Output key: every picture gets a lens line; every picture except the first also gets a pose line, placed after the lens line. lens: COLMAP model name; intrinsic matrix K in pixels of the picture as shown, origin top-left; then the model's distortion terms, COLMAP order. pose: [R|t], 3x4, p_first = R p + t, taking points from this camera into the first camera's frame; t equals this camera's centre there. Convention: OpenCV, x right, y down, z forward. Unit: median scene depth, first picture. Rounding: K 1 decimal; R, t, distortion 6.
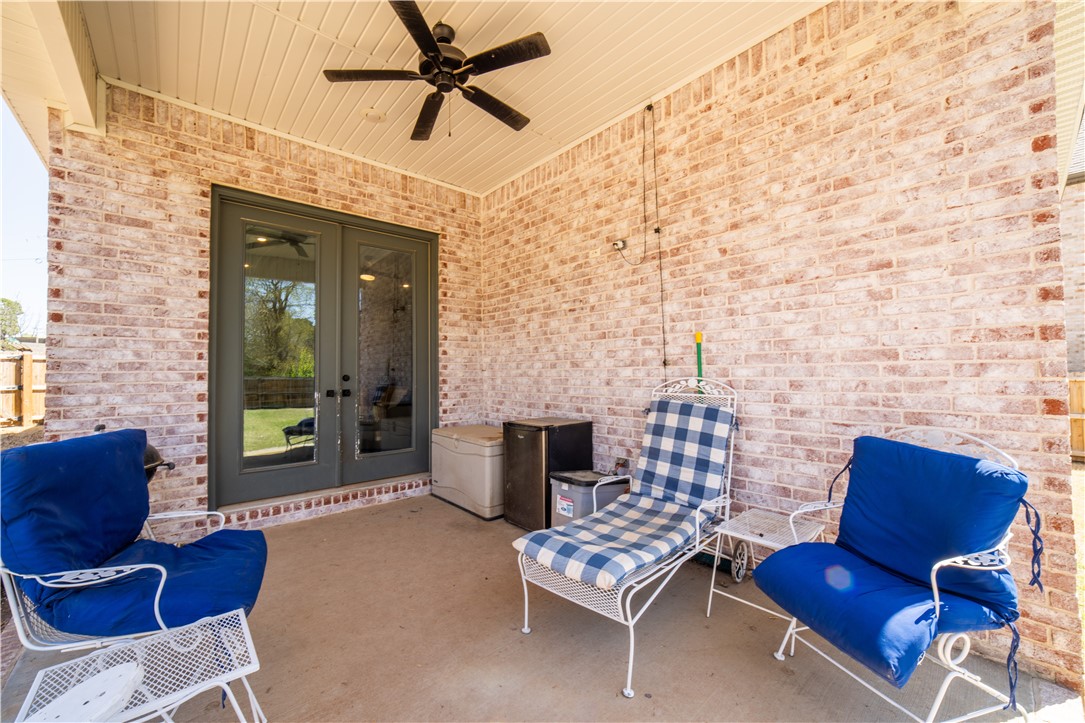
lens RADIAL K [[426.6, 0, 541.5], [0, 426.6, 361.9], [0, 0, 1]] dist [-0.000606, 0.000574]
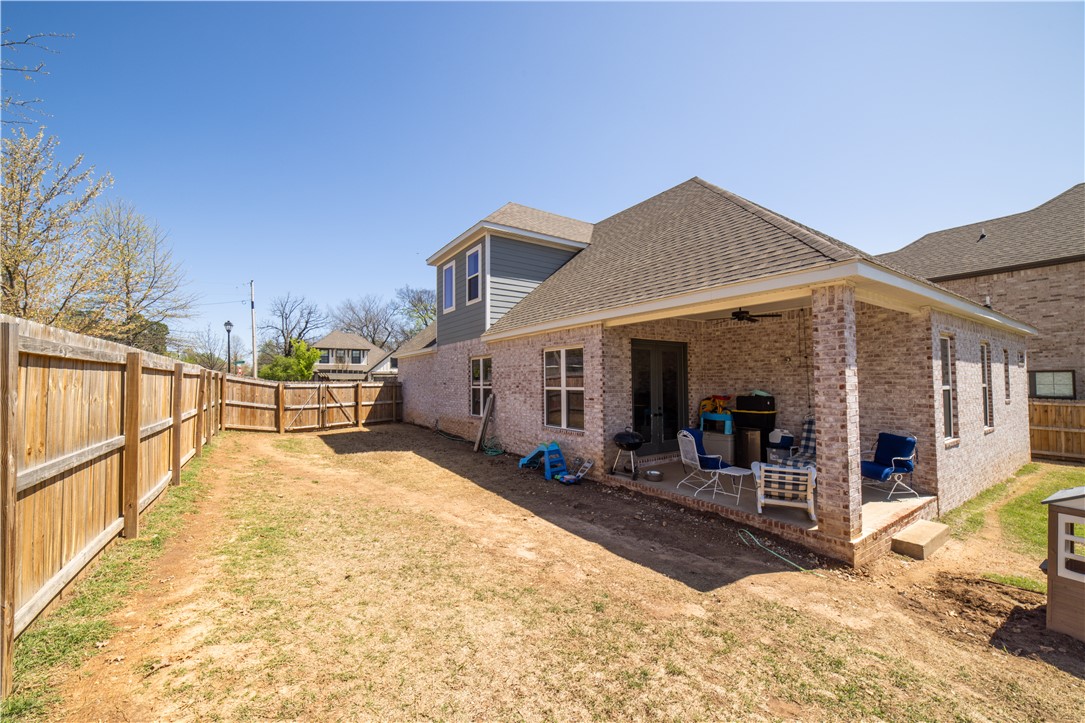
lens RADIAL K [[426.6, 0, 540.0], [0, 426.6, 368.0], [0, 0, 1]] dist [-0.000606, 0.000574]
pose [[0.994600, -0.000379, -0.103782, -1.123361], [0.000109, 0.999997, -0.002603, -0.233768], [0.103782, 0.002578, 0.994597, -1.859058]]
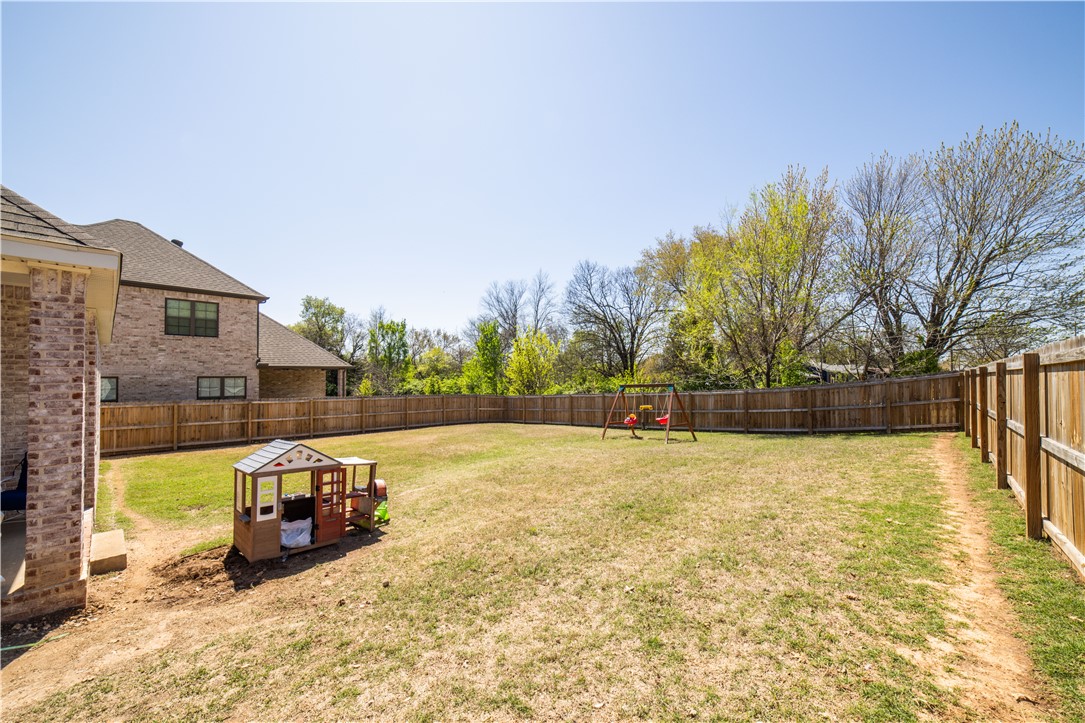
lens RADIAL K [[426.6, 0, 537.8], [0, 426.6, 367.1], [0, 0, 1]] dist [-0.000606, 0.000574]
pose [[-0.134397, 0.033839, 0.990350, -1.729989], [-0.015344, 0.999226, -0.036224, -0.229937], [-0.990809, -0.020064, -0.133774, -1.348827]]
